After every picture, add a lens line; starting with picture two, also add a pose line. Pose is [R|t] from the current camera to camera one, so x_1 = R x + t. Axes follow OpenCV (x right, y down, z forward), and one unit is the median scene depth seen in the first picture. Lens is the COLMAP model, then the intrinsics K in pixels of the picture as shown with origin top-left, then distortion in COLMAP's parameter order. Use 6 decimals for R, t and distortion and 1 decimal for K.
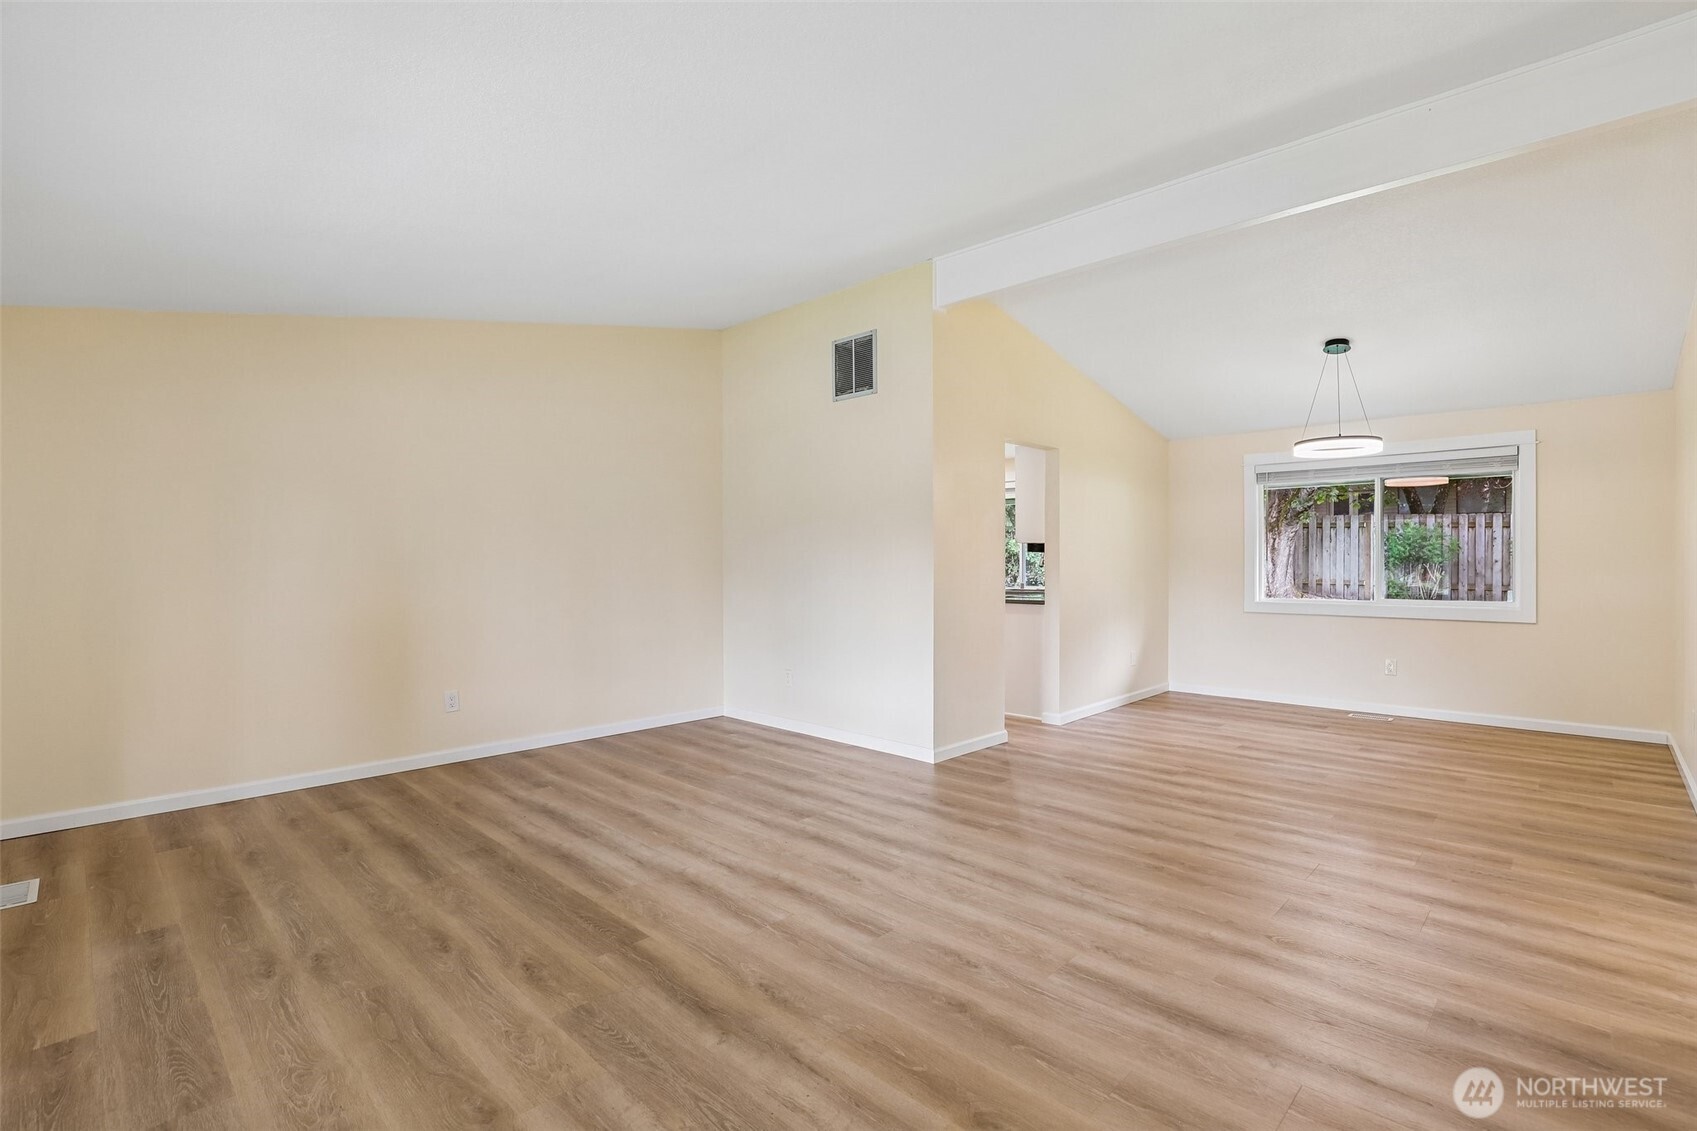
lens RADIAL K [[786.0, 0, 840.3], [0, 786.0, 564.5], [0, 0, 1]] dist [-0.036212, 0.007358]
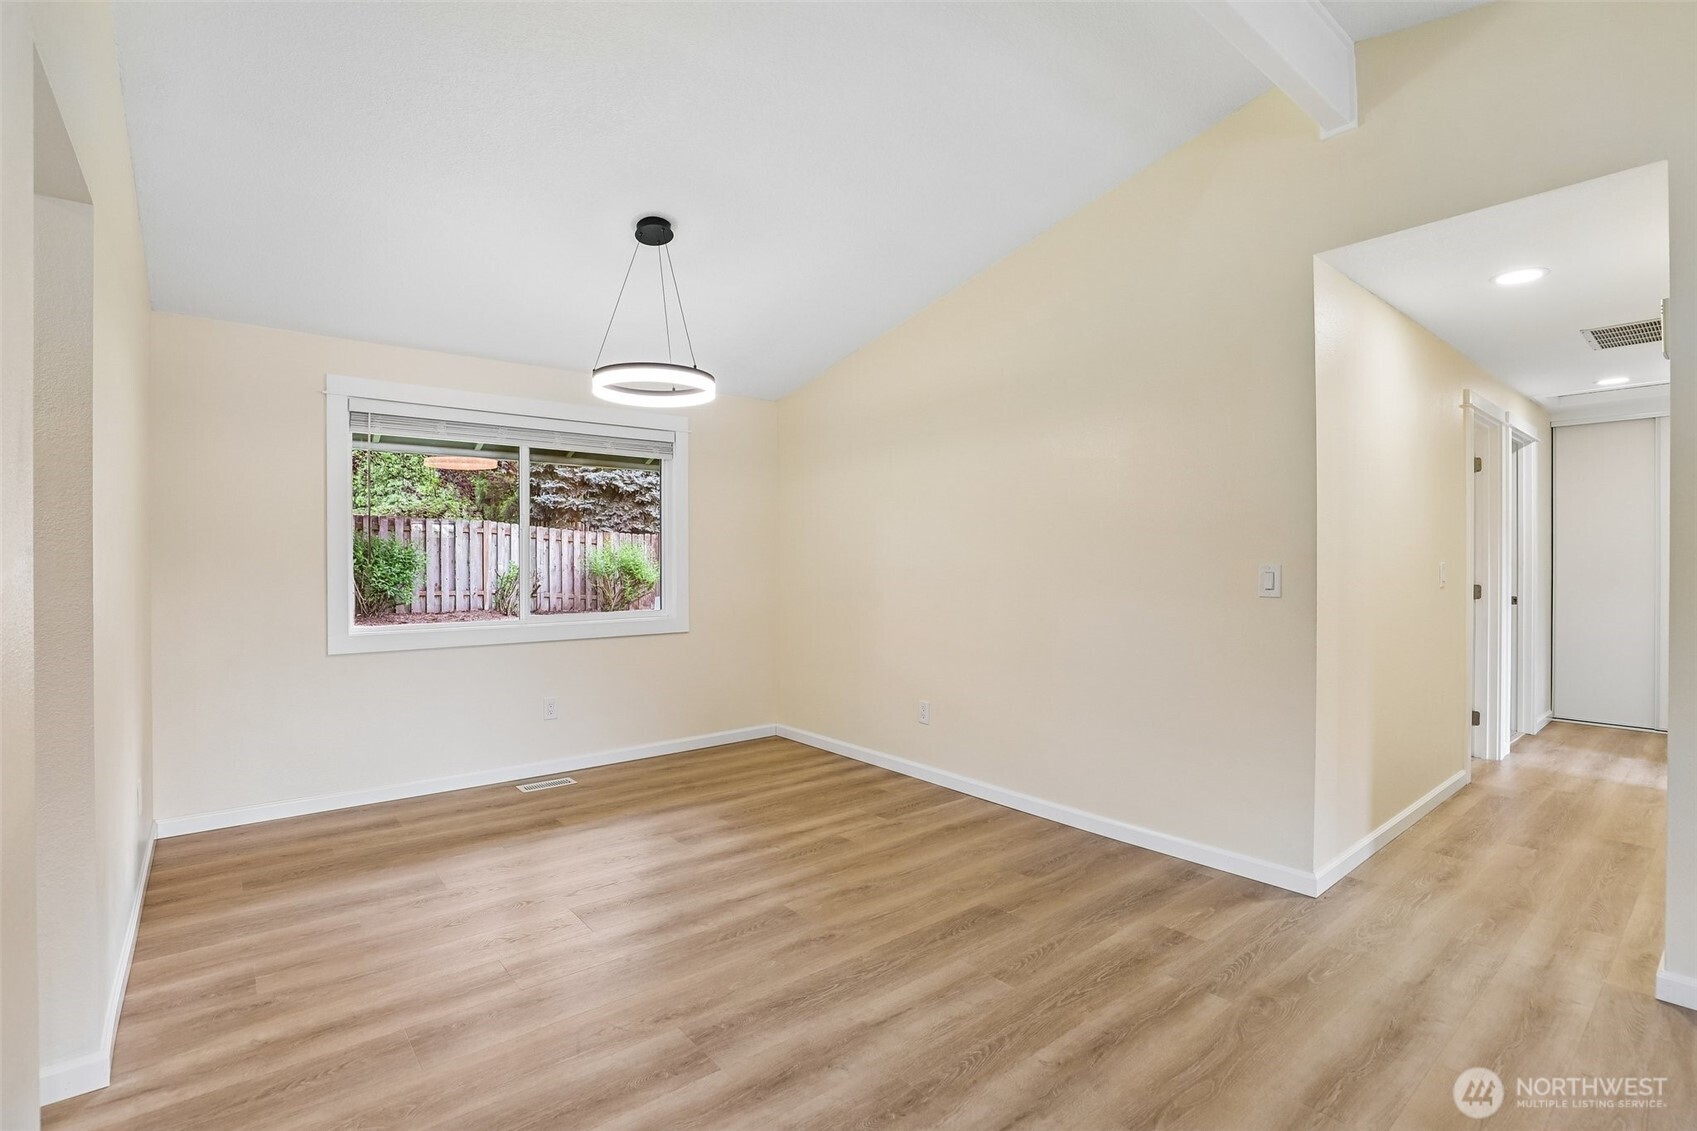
lens RADIAL K [[786.0, 0, 840.3], [0, 786.0, 564.5], [0, 0, 1]] dist [-0.036212, 0.007358]
pose [[0.112314, -0.001976, 0.993671, 0.017778], [0.007047, 0.999974, 0.001192, -0.005117], [-0.993648, 0.006869, 0.112325, 1.344768]]
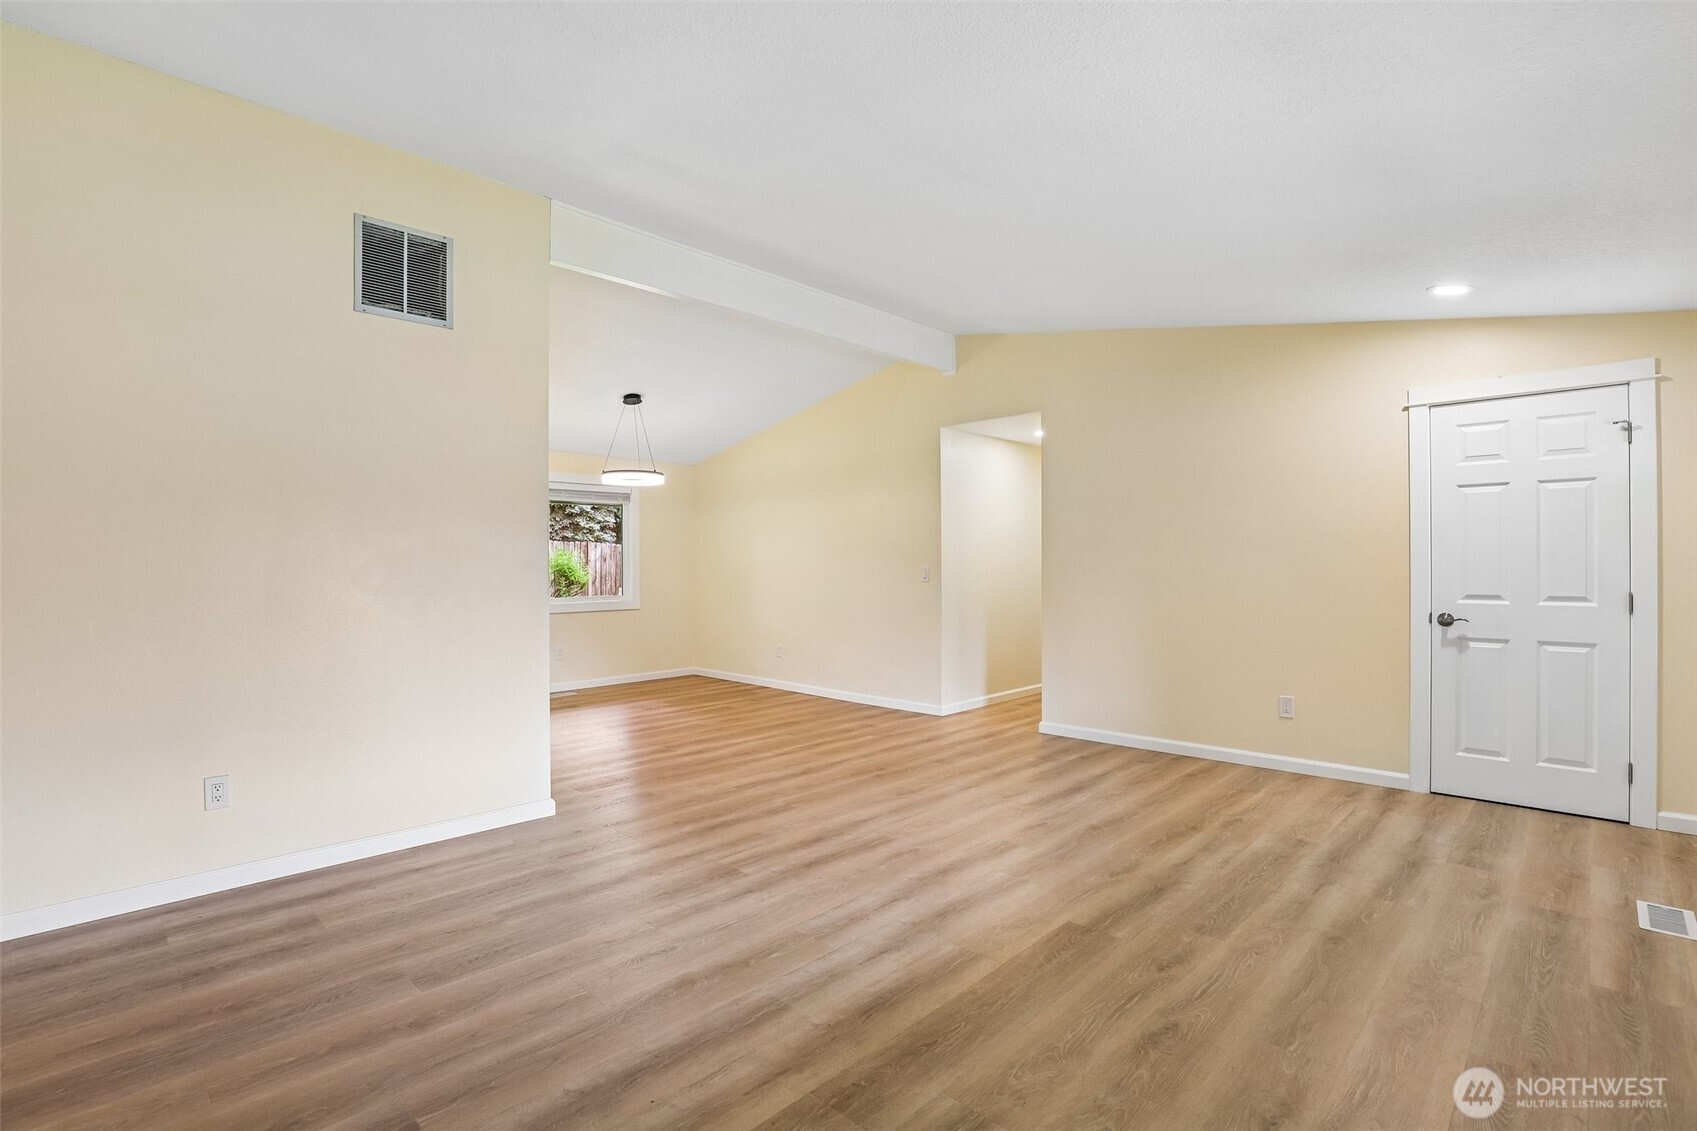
lens RADIAL K [[786.0, 0, 840.3], [0, 786.0, 564.5], [0, 0, 1]] dist [-0.036212, 0.007358]
pose [[0.001787, 0.001578, 0.999997, -1.137761], [0.010268, 0.999946, -0.001596, -0.004971], [-0.999946, 0.010270, 0.001771, 1.140072]]
